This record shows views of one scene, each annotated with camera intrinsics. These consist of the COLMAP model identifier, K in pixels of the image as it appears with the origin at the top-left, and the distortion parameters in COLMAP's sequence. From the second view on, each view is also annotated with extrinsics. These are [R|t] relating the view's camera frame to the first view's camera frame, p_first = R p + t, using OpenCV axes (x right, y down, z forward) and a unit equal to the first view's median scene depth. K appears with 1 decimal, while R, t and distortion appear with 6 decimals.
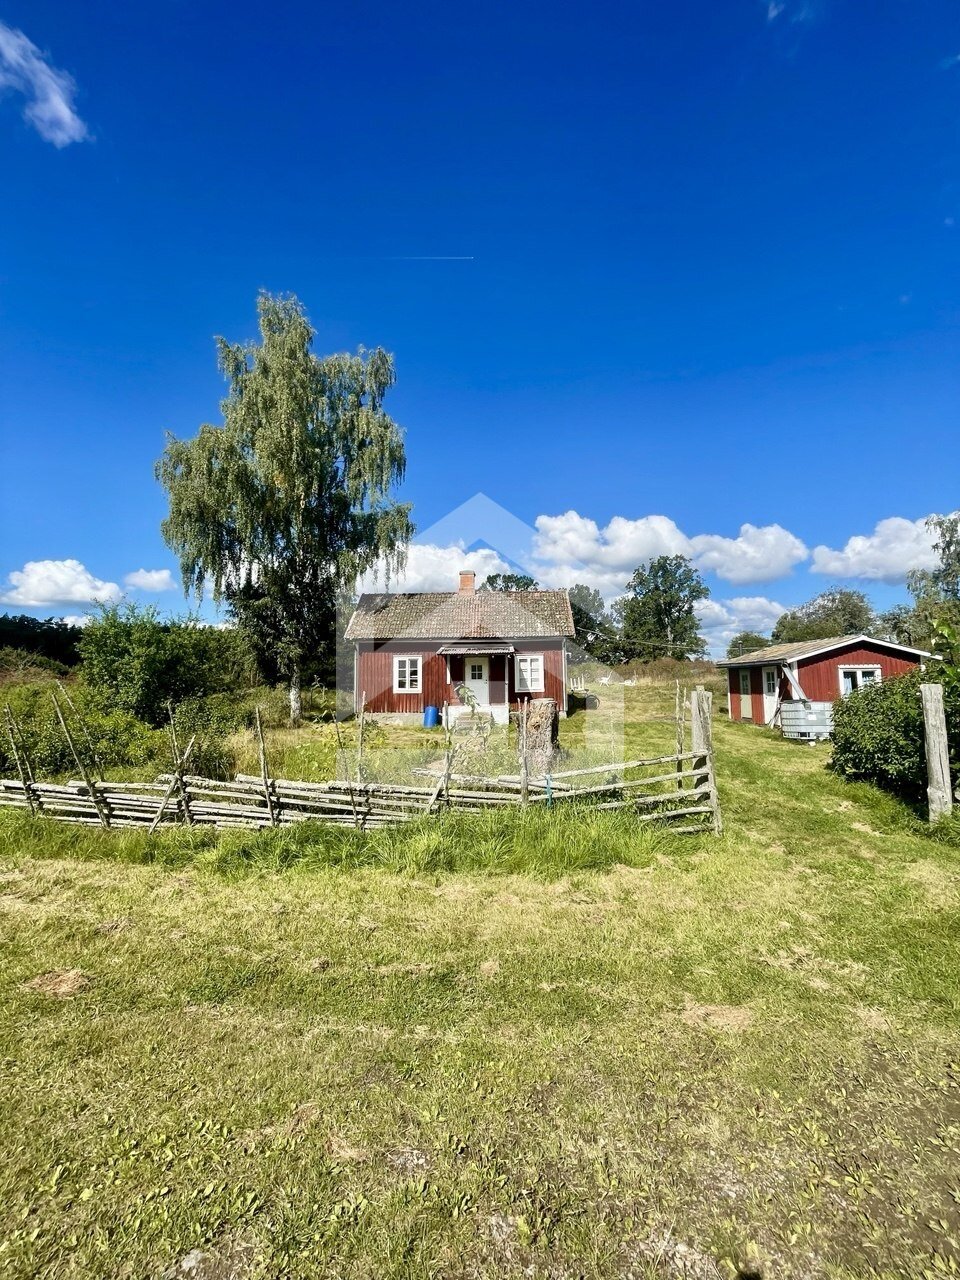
lens RADIAL K [[519.0, 0, 482.8], [0, 519.0, 640.7], [0, 0, 1]] dist [-0.002237, -0.000188]
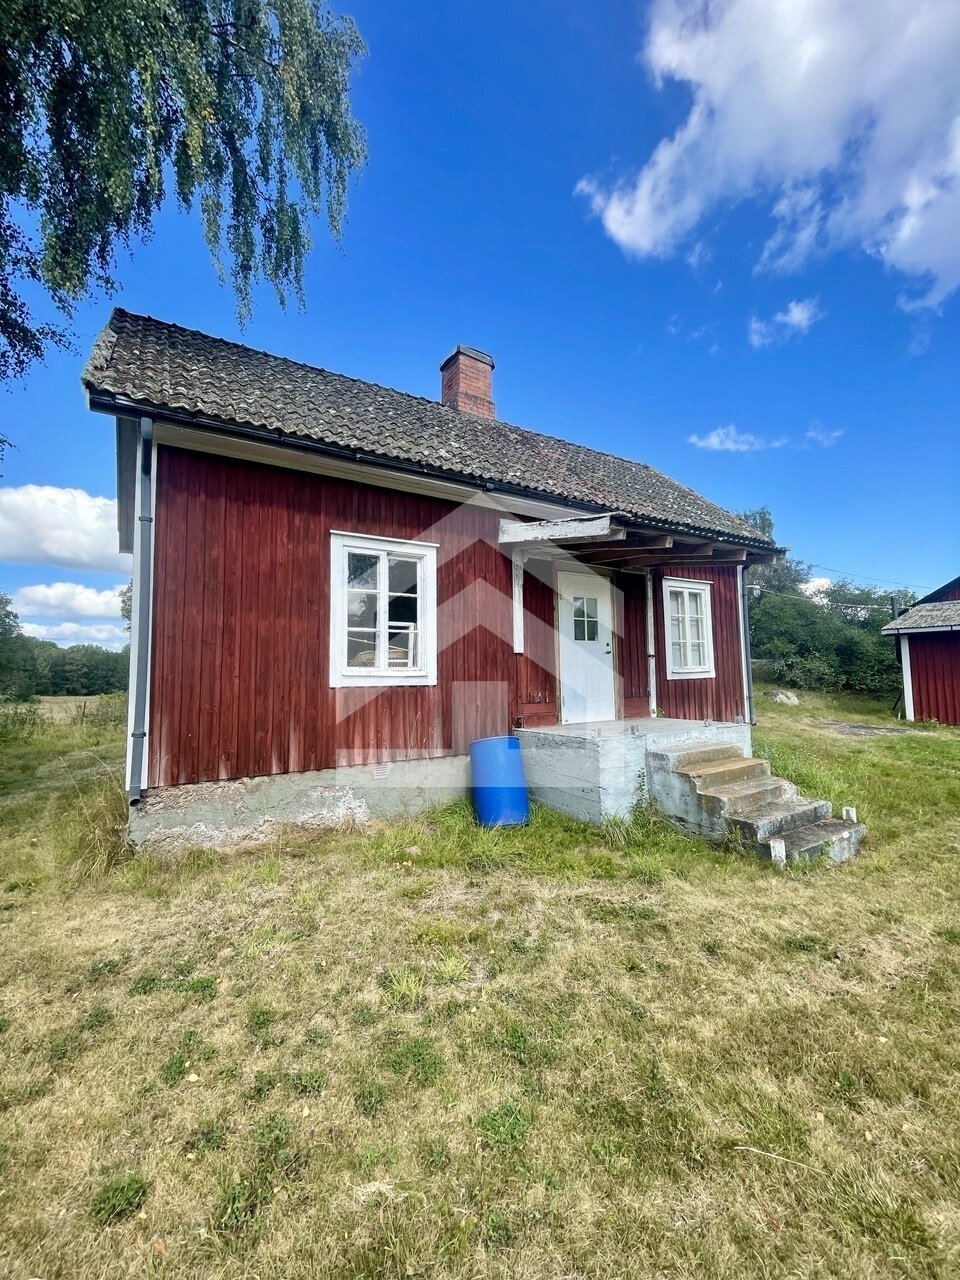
lens RADIAL K [[519.0, 0, 486.1], [0, 519.0, 637.7], [0, 0, 1]] dist [-0.002237, -0.000188]
pose [[0.825203, 0.038928, 0.563493, -0.246856], [-0.042014, 0.999089, -0.007494, 0.077192], [-0.563272, -0.017491, 0.826087, 0.763000]]
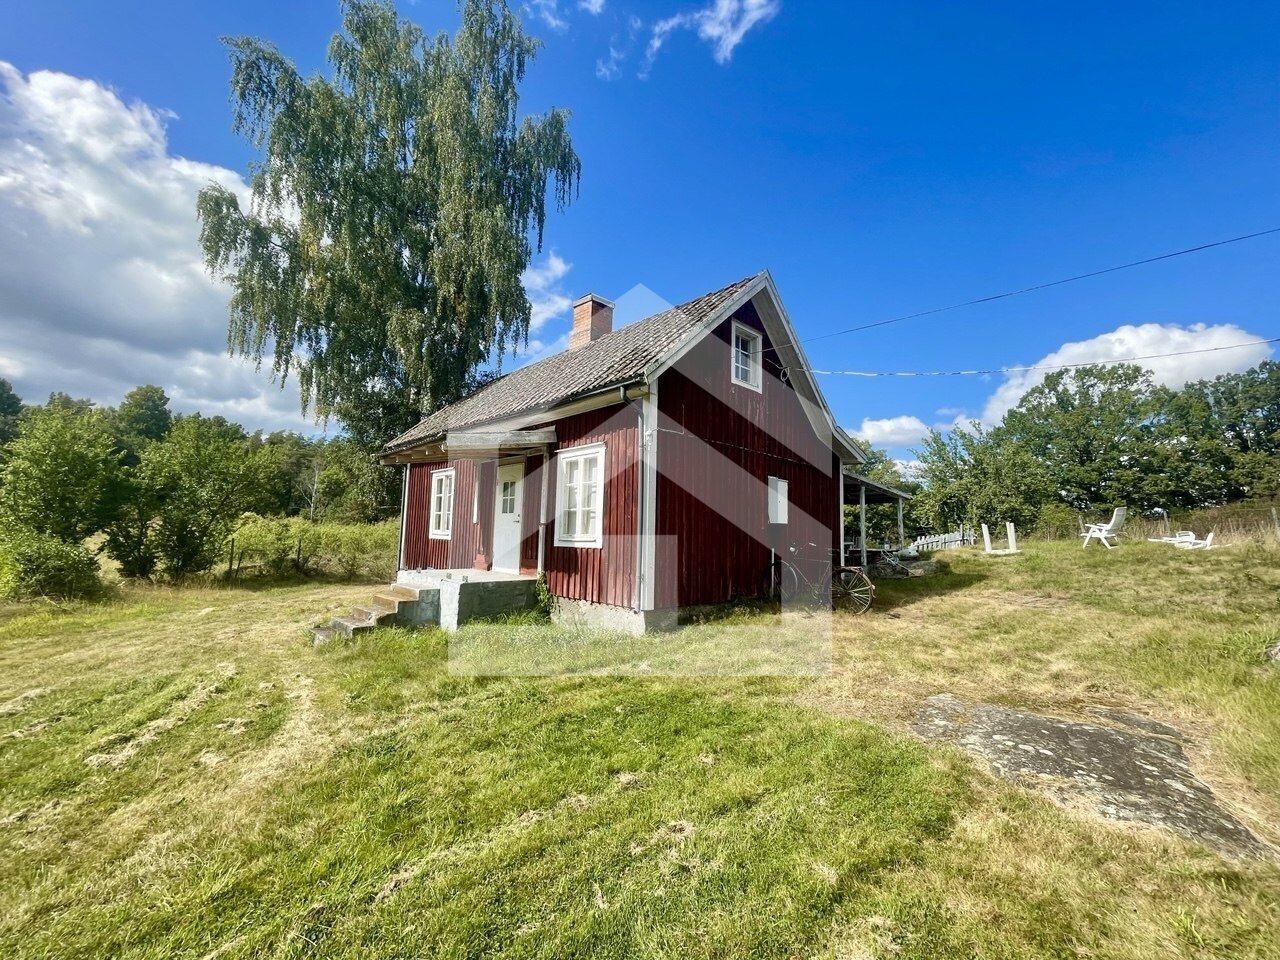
lens RADIAL K [[519.0, 0, 641.2], [0, 519.0, 478.4], [0, 0, 1]] dist [-0.002237, -0.000188]
pose [[0.720065, -0.046134, -0.692371, 0.380934], [0.028796, 0.998915, -0.036612, 0.063599], [0.693308, 0.006426, 0.720612, 0.754228]]
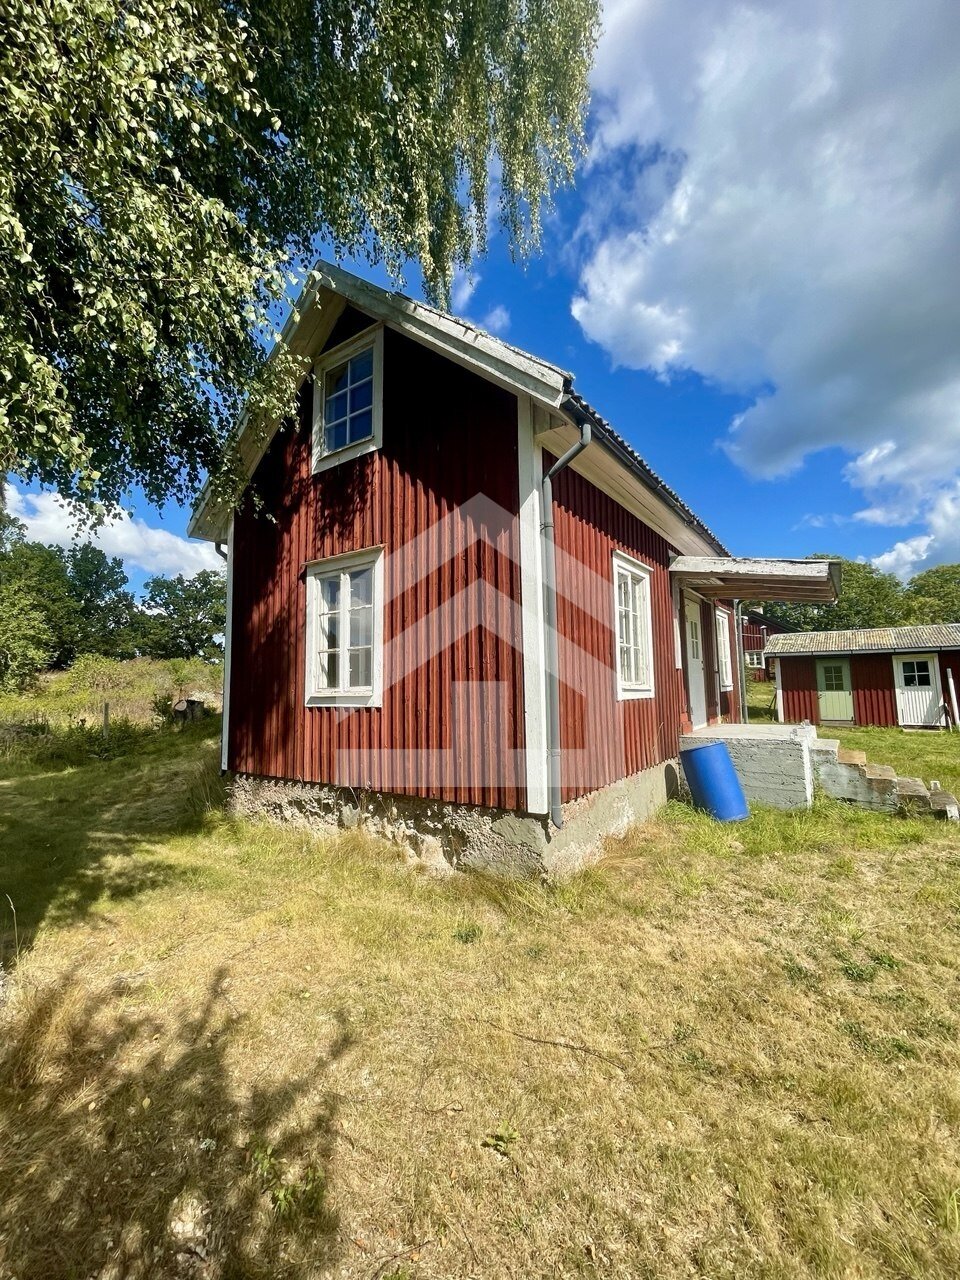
lens RADIAL K [[519.0, 0, 480.3], [0, 519.0, 638.0], [0, 0, 1]] dist [-0.002237, -0.000188]
pose [[0.549964, 0.076349, 0.831692, -0.413165], [-0.057490, 0.996912, -0.053500, 0.088114], [-0.833208, -0.018391, 0.552654, 0.917308]]
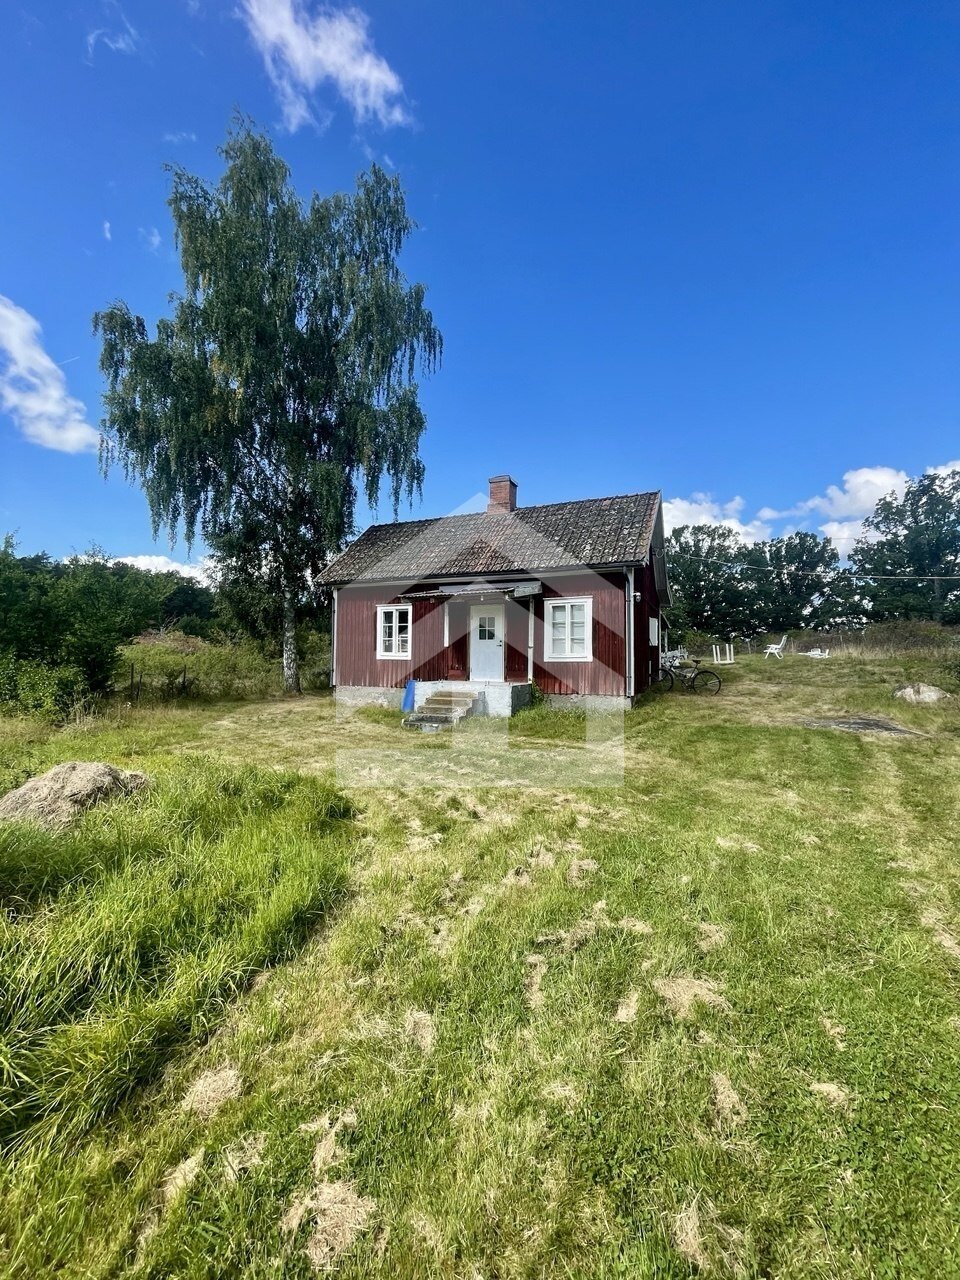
lens RADIAL K [[519.0, 0, 483.6], [0, 519.0, 639.8], [0, 0, 1]] dist [-0.002237, -0.000188]
pose [[0.921795, 0.005281, -0.387642, 0.228320], [0.014427, 0.998747, 0.047912, 0.044064], [0.387409, -0.049758, 0.920564, 0.416803]]
